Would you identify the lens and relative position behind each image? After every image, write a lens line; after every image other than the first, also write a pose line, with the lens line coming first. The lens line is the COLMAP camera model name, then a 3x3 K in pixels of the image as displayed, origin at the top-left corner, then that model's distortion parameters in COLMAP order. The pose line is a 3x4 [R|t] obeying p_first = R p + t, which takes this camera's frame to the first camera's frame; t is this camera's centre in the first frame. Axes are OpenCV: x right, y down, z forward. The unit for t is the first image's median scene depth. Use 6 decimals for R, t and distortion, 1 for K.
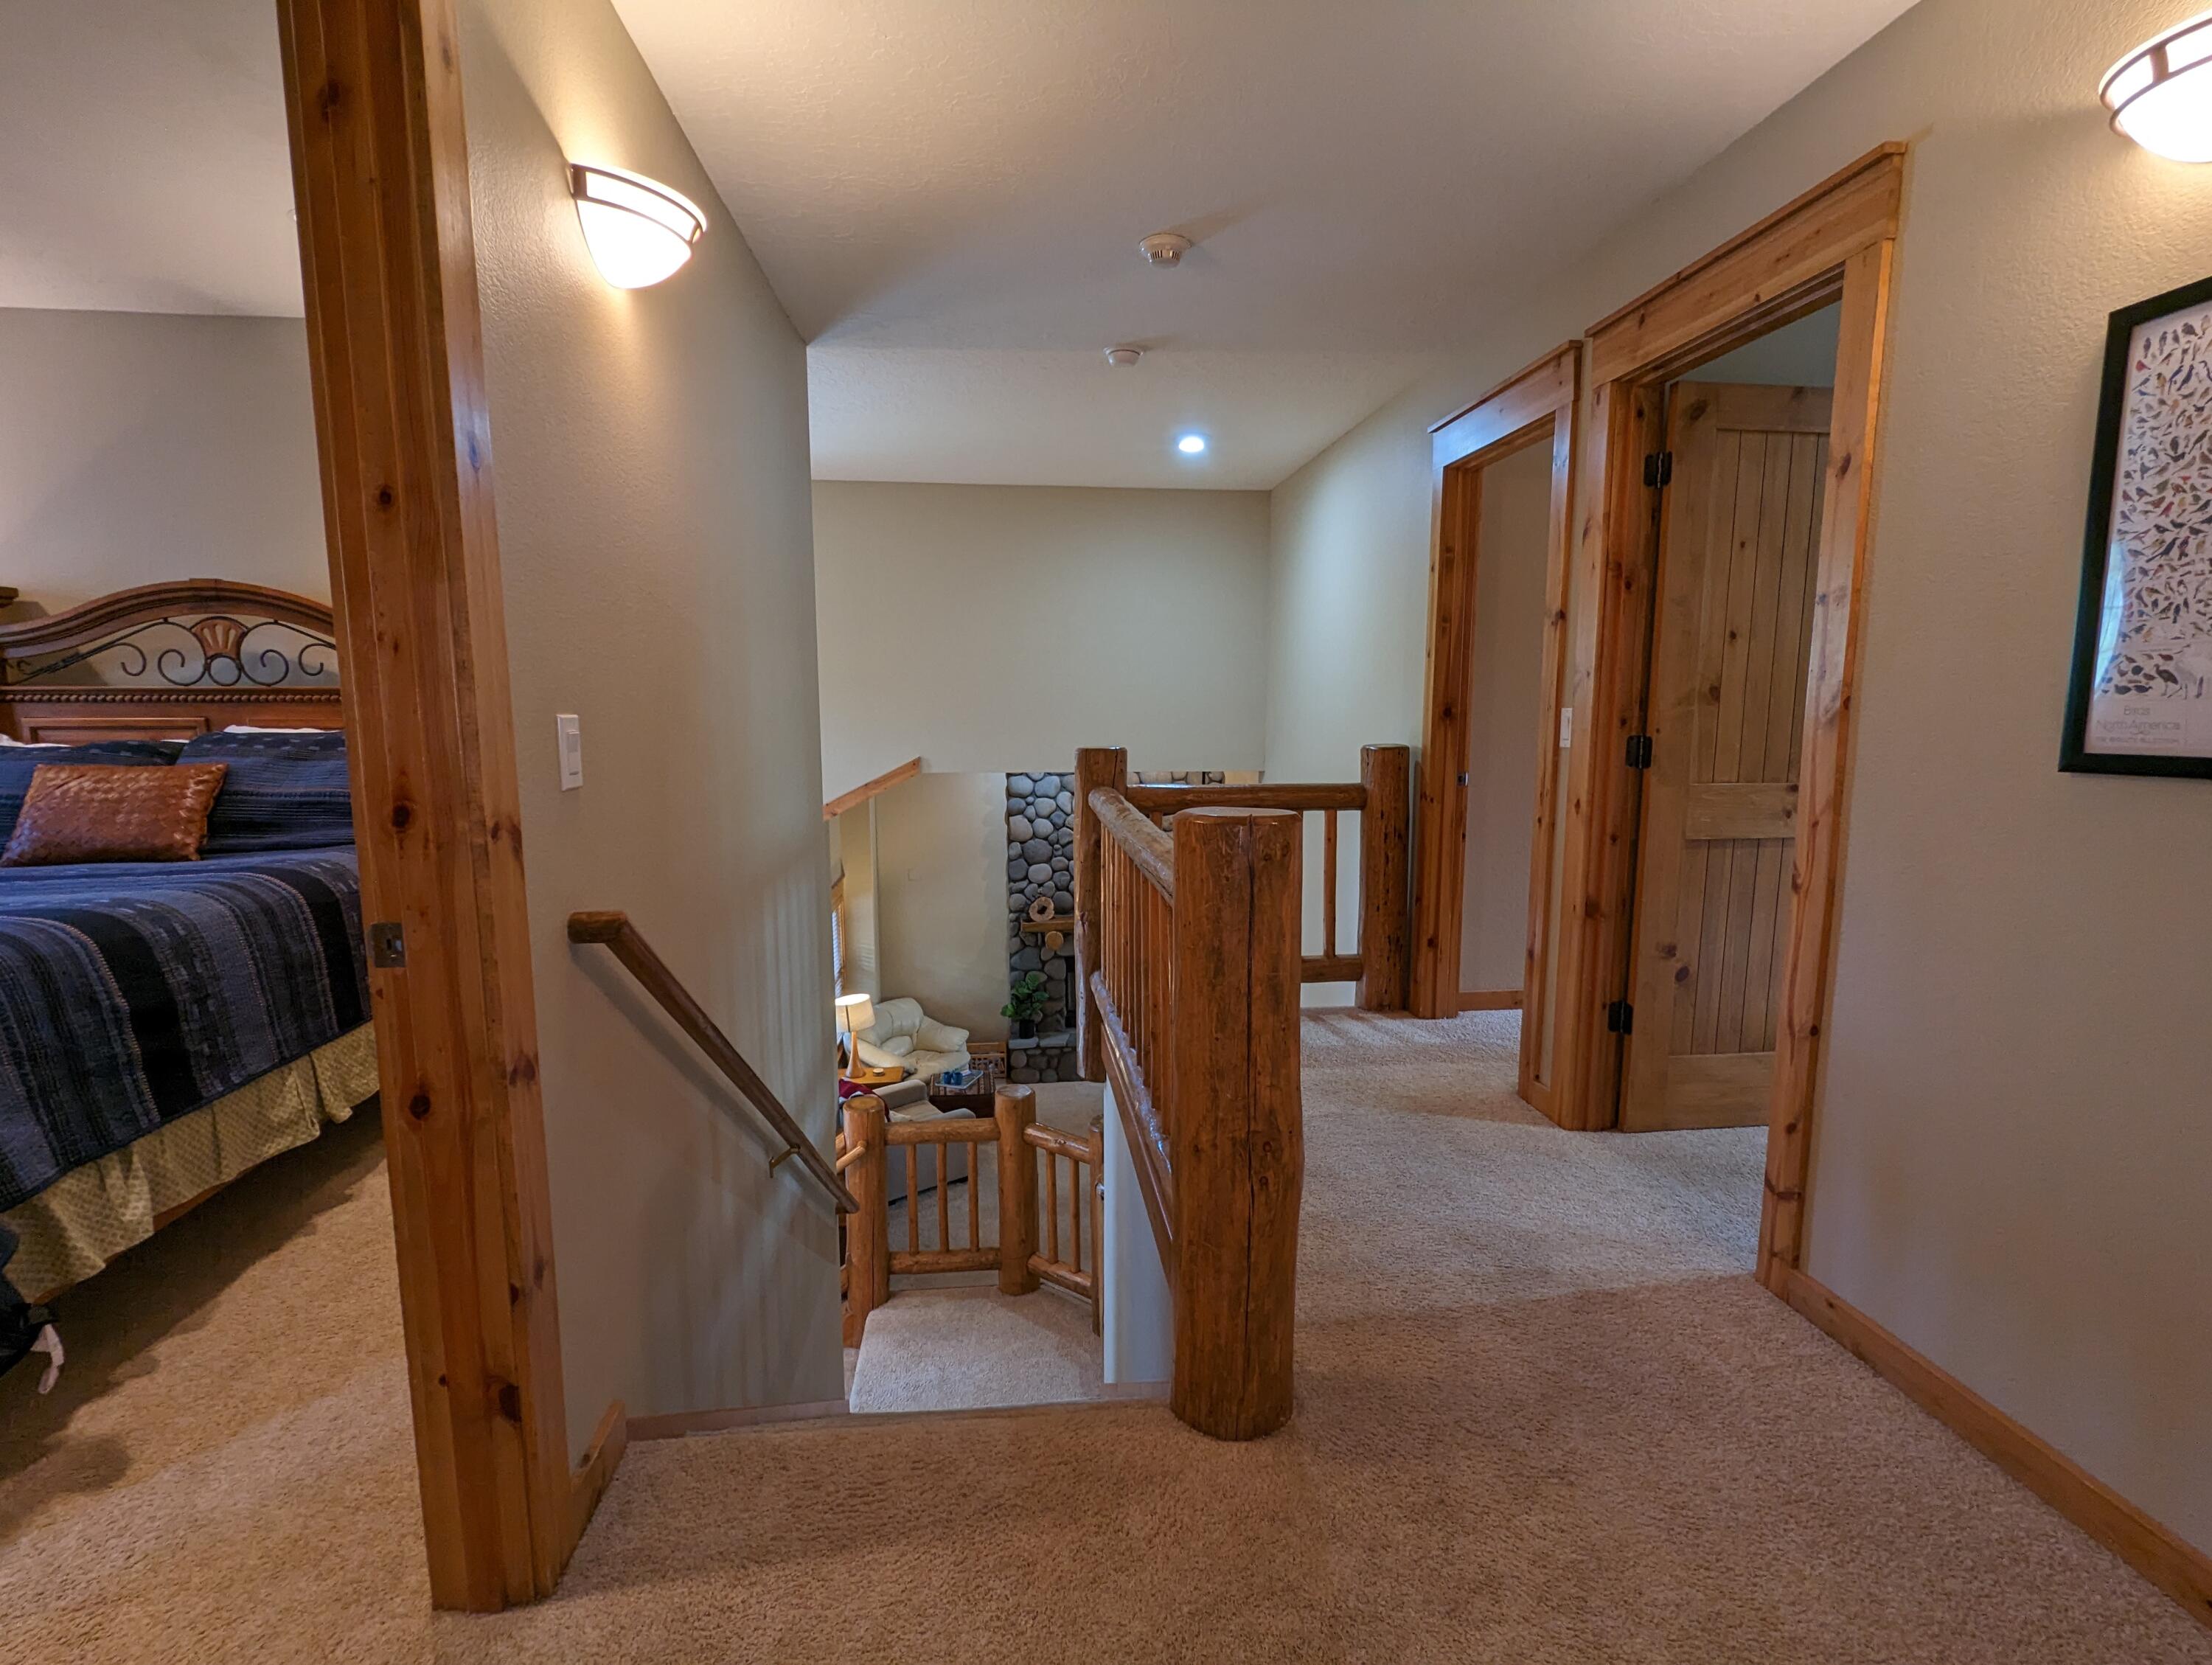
lens RADIAL K [[1053.5, 0, 1105.8], [0, 1053.5, 838.5], [0, 0, 1]] dist [-0.001054, -0.000397]
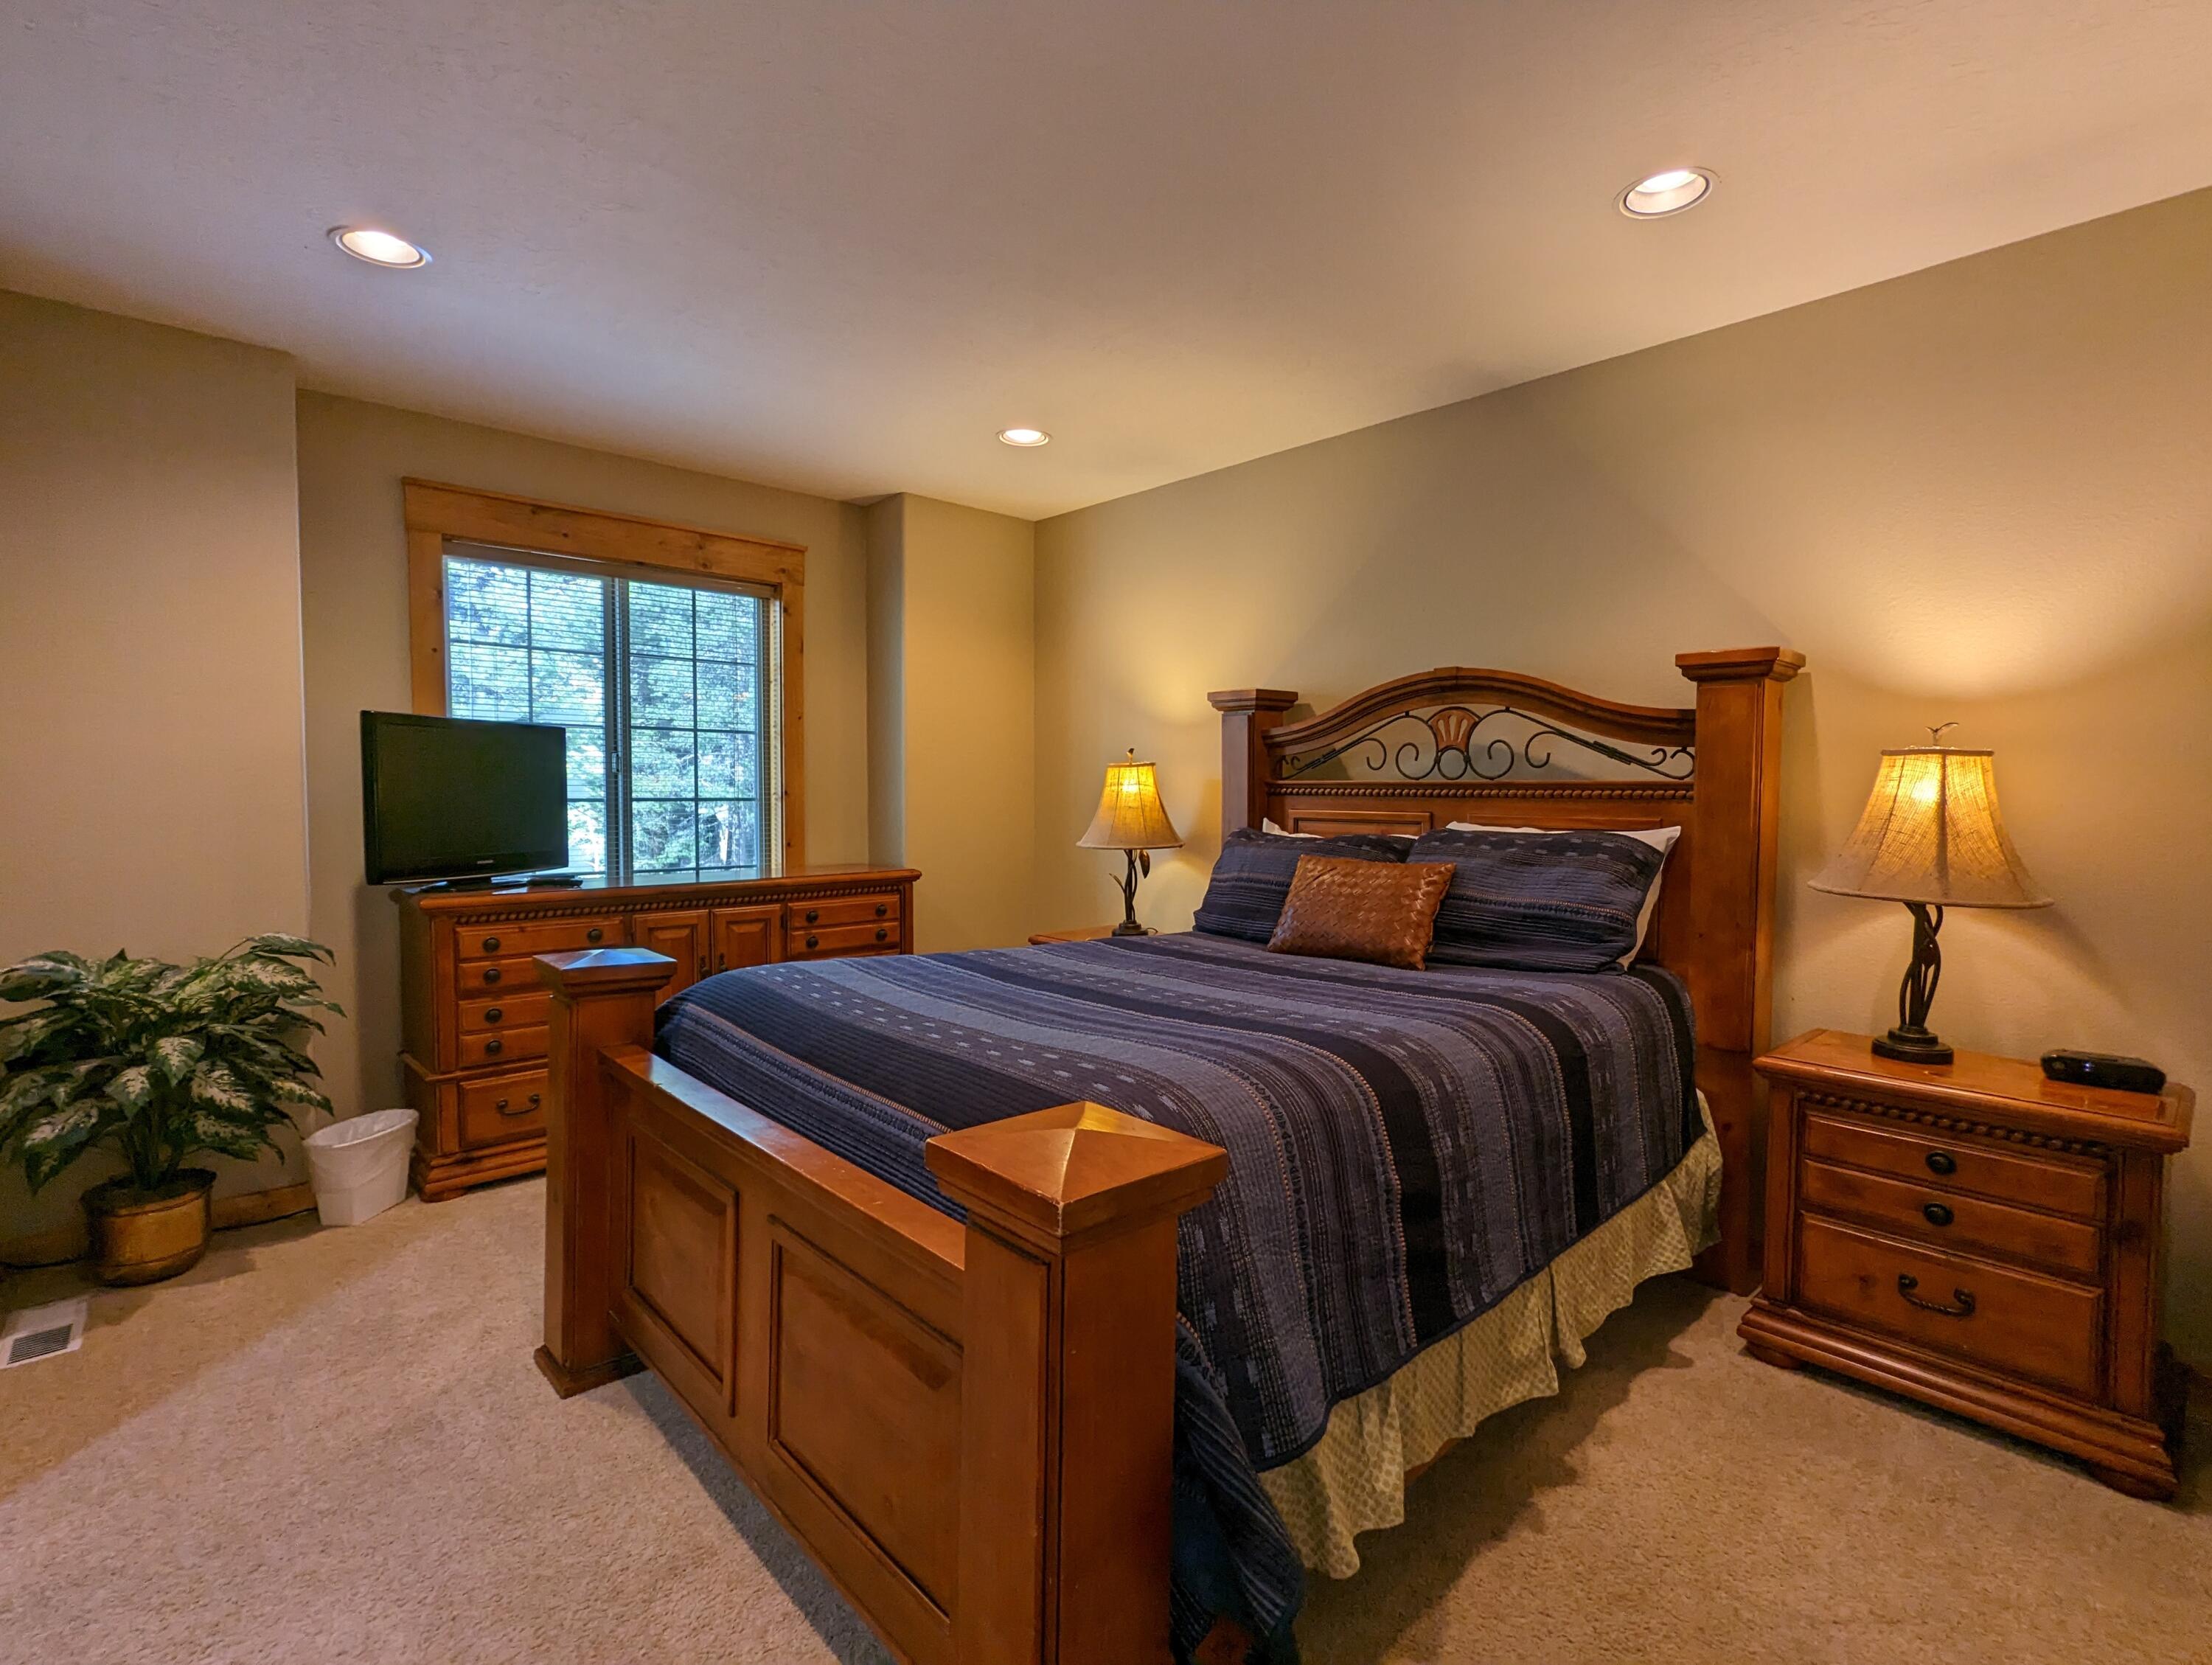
lens RADIAL K [[1053.5, 0, 1105.8], [0, 1053.5, 838.5], [0, 0, 1]] dist [-0.001054, -0.000397]
pose [[0.597538, 0.041314, -0.800775, -0.298634], [-0.113947, 0.992912, -0.033800, -0.029262], [0.793703, 0.111443, 0.598010, 0.222975]]
